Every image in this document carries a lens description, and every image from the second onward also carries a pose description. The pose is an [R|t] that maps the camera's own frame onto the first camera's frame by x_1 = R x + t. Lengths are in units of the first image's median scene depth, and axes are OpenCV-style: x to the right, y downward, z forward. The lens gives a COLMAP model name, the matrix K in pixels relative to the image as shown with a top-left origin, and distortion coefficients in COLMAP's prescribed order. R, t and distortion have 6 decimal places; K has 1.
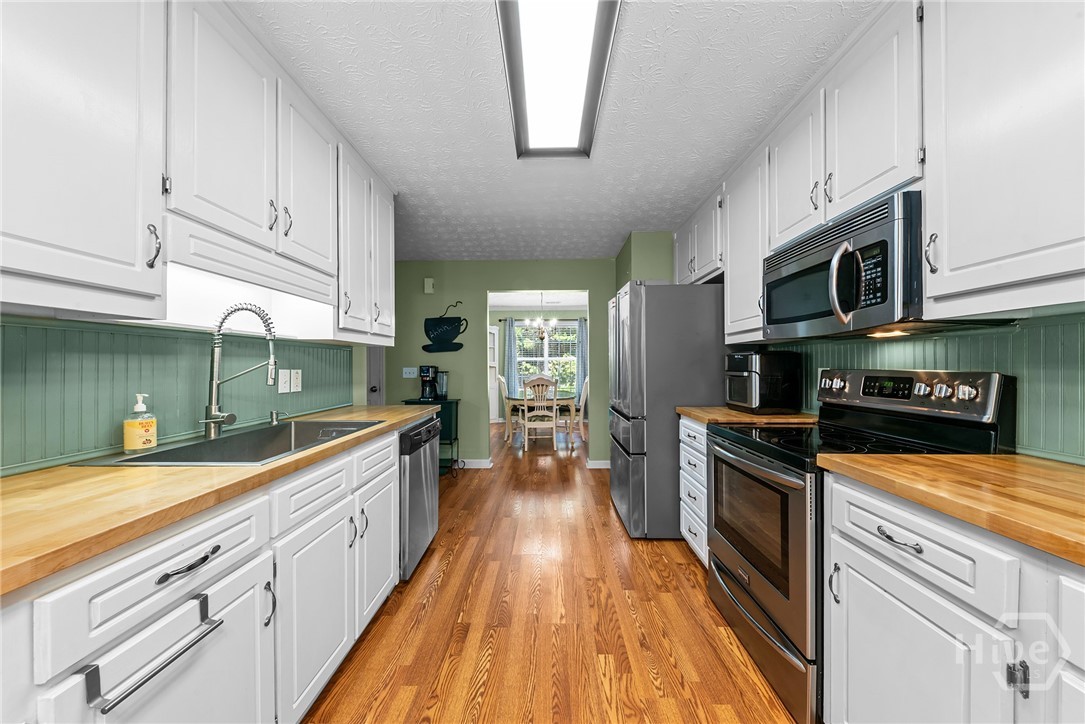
lens RADIAL K [[379.7, 0, 548.2], [0, 379.7, 365.2], [0, 0, 1]] dist [0.010339, -0.002180]
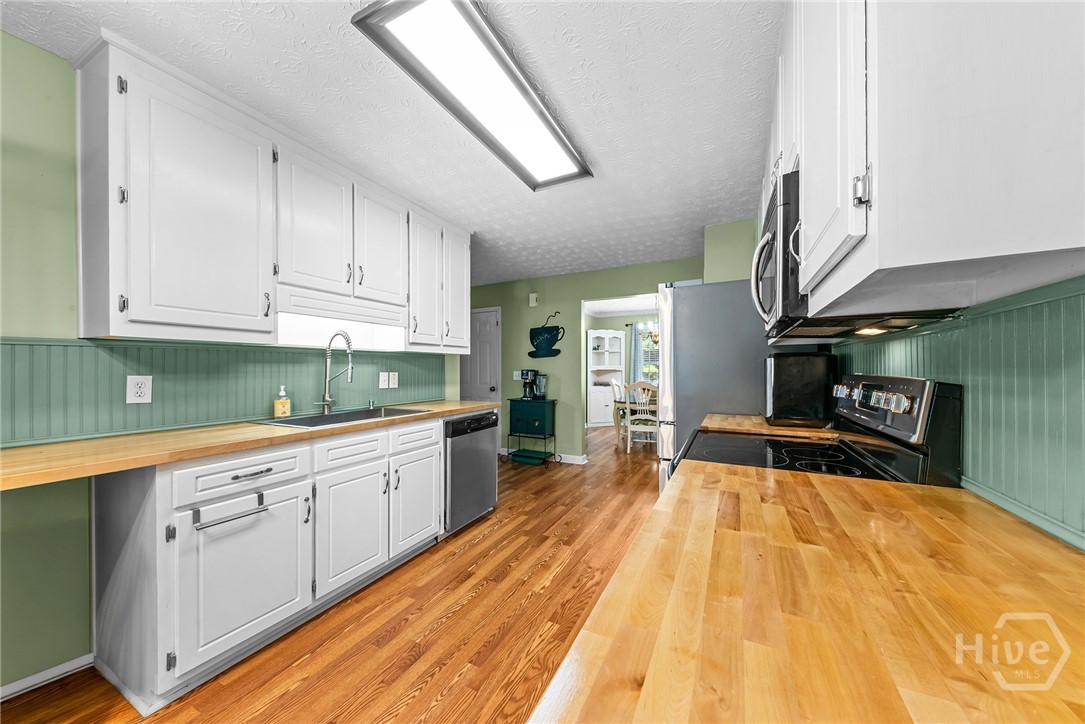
lens RADIAL K [[379.7, 0, 550.7], [0, 379.7, 368.9], [0, 0, 1]] dist [0.010339, -0.002180]
pose [[0.896428, -0.000392, -0.443189, 0.607417], [0.000628, 1.000000, 0.000384, -0.001998], [0.443189, -0.000623, 0.896428, -0.022995]]
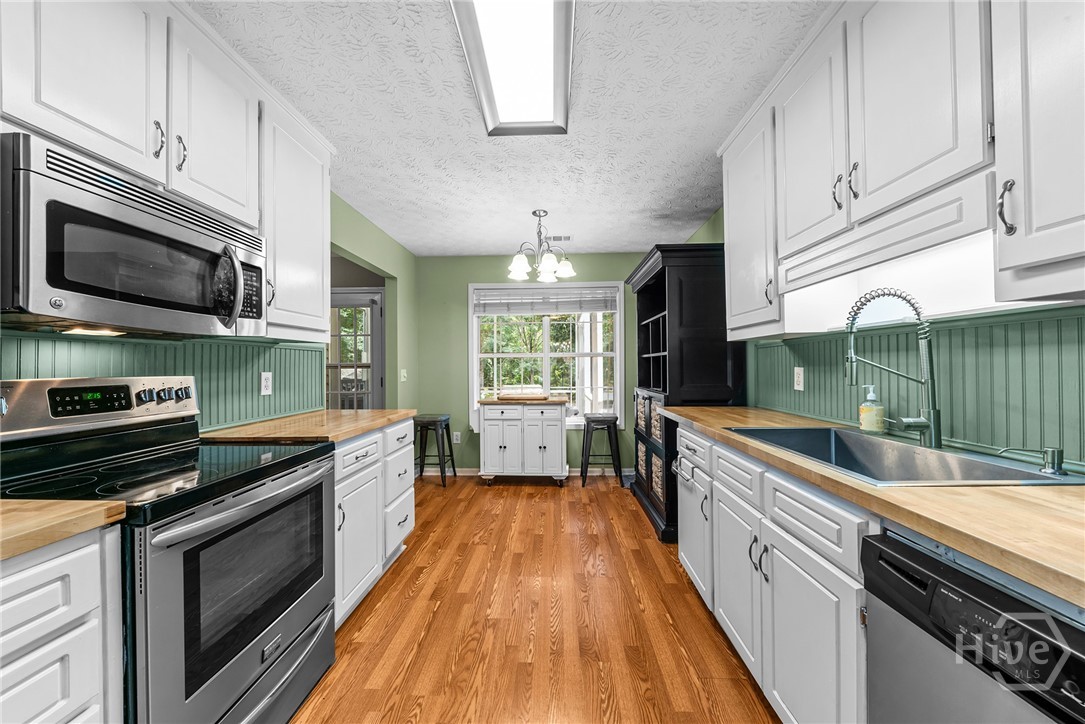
lens RADIAL K [[381.4, 0, 538.3], [0, 381.4, 361.1], [0, 0, 1]] dist [-0.000065, -0.000035]
pose [[-0.998841, 0.013730, 0.046124, -0.055036], [0.013103, 0.999818, -0.013883, 0.001134], [-0.046306, -0.013262, -0.998839, 1.653599]]
